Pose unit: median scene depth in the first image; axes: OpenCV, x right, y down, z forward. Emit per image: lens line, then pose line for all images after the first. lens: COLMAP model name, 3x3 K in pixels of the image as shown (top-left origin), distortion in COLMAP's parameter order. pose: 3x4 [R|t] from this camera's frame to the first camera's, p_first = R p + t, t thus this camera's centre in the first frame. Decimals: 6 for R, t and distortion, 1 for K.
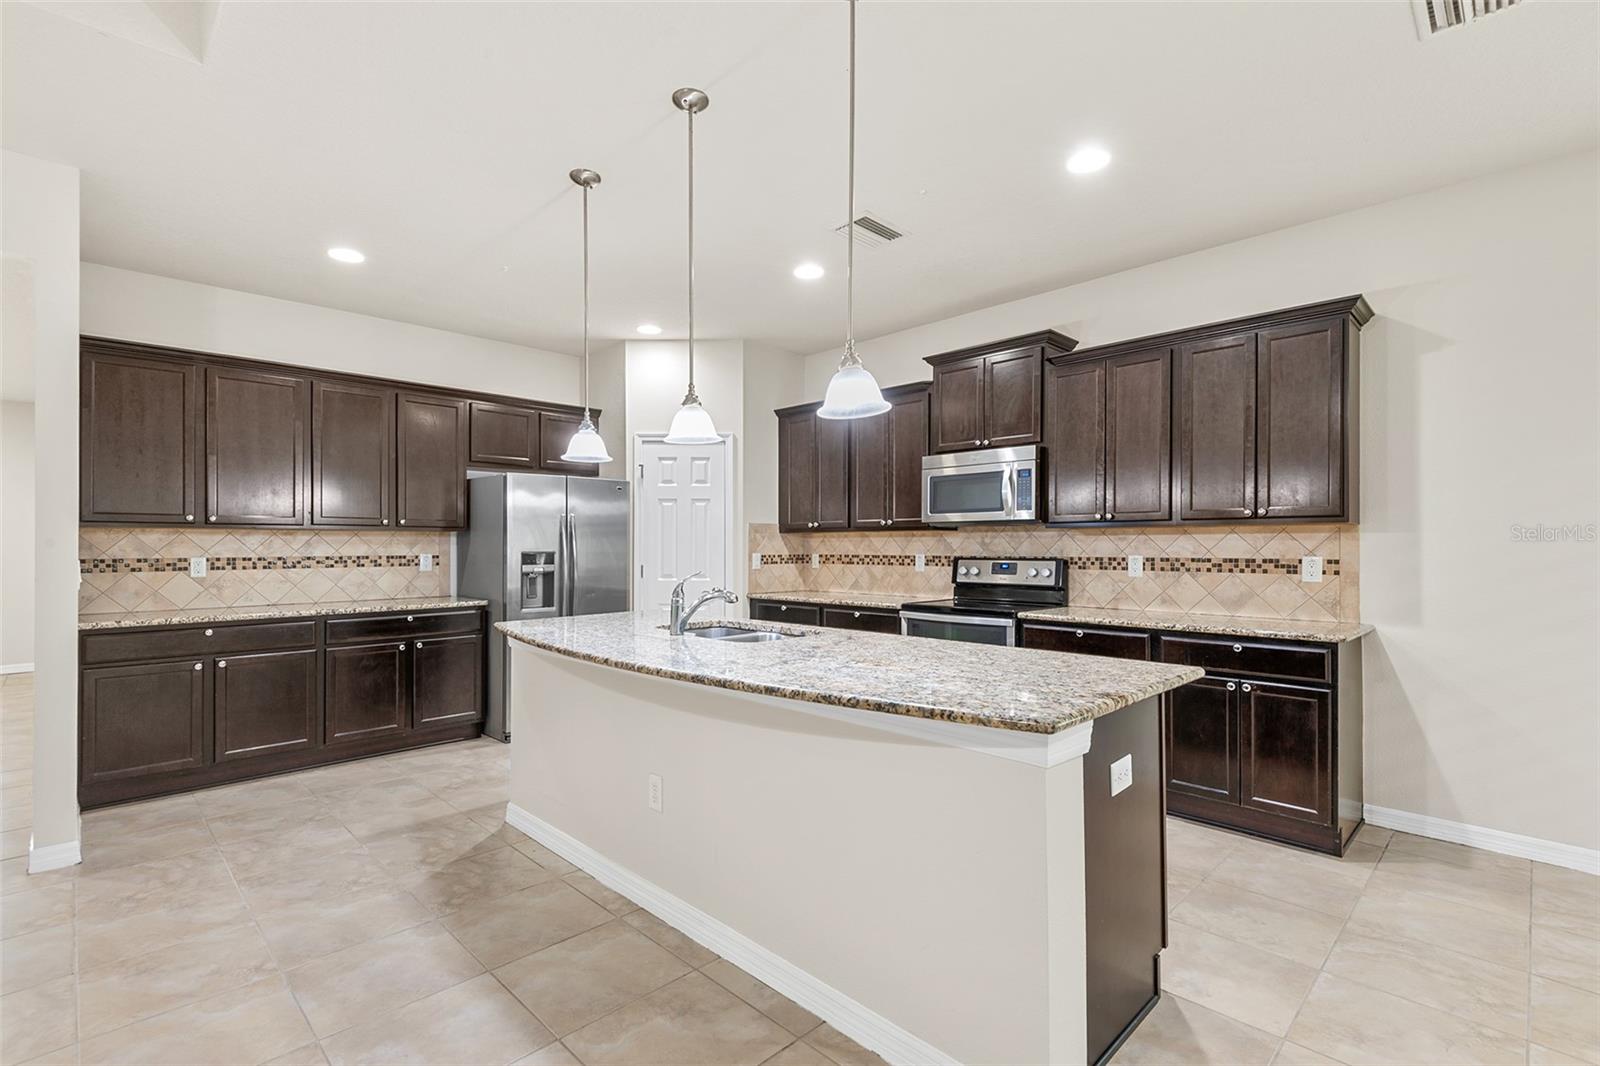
lens RADIAL K [[734.0, 0, 796.1], [0, 734.0, 533.5], [0, 0, 1]] dist [0.029477, -0.000644]
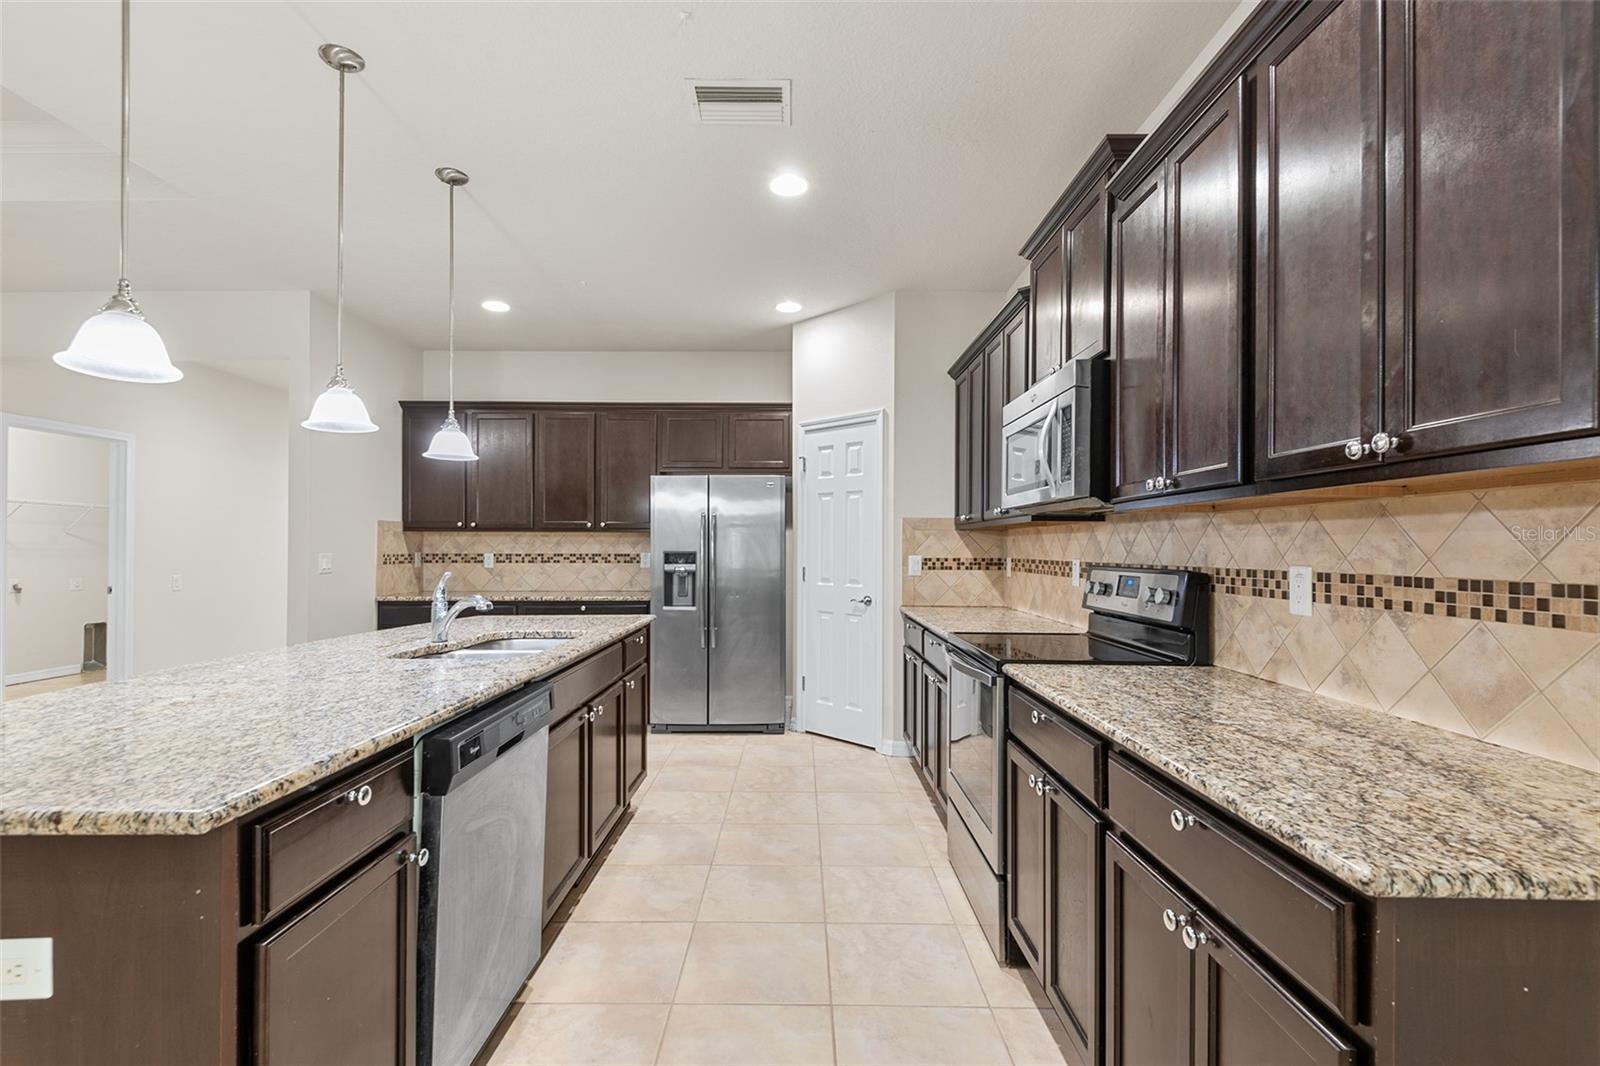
lens RADIAL K [[734.0, 0, 798.9], [0, 734.0, 535.3], [0, 0, 1]] dist [0.029477, -0.000644]
pose [[0.707463, -0.008589, -0.706698, 0.552018], [0.007690, 0.999961, -0.004455, 0.009926], [0.706709, -0.002283, 0.707501, 0.456721]]
